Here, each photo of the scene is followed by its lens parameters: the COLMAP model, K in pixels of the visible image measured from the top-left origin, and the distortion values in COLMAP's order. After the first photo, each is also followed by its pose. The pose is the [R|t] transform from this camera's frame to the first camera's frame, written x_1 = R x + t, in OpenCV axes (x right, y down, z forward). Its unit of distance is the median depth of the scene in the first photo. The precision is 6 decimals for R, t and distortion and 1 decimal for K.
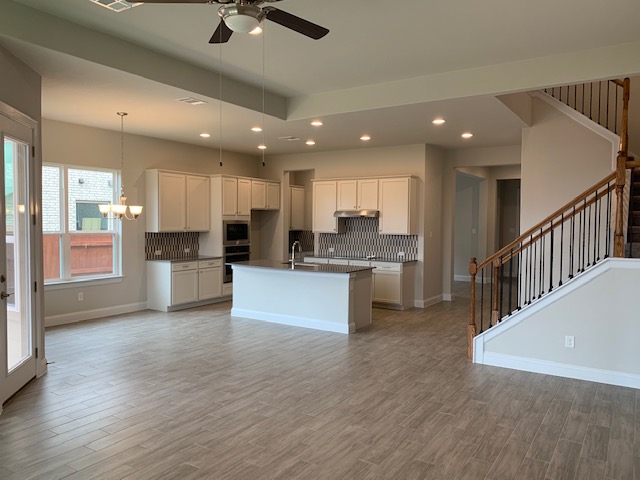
lens RADIAL K [[490.9, 0, 332.2], [0, 490.9, 239.9], [0, 0, 1]] dist [0.020173, -0.019536]
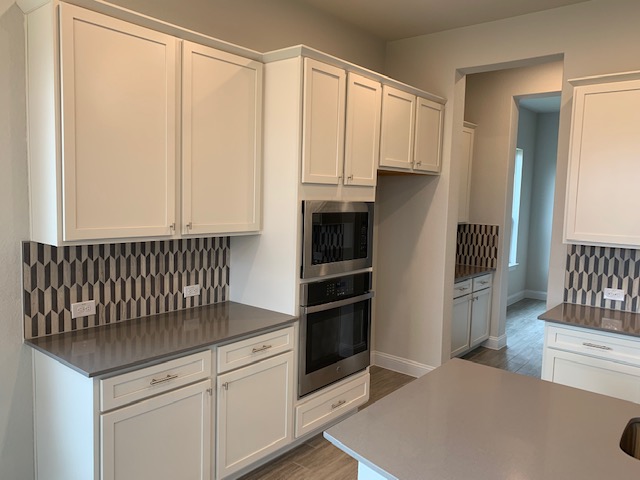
lens RADIAL K [[490.9, 0, 317.9], [0, 490.9, 239.1], [0, 0, 1]] dist [0.020173, -0.019536]
pose [[0.989763, 0.033361, -0.138767, -0.167168], [-0.026268, 0.998268, 0.052632, -0.031707], [0.140282, -0.048448, 0.988925, 0.687846]]
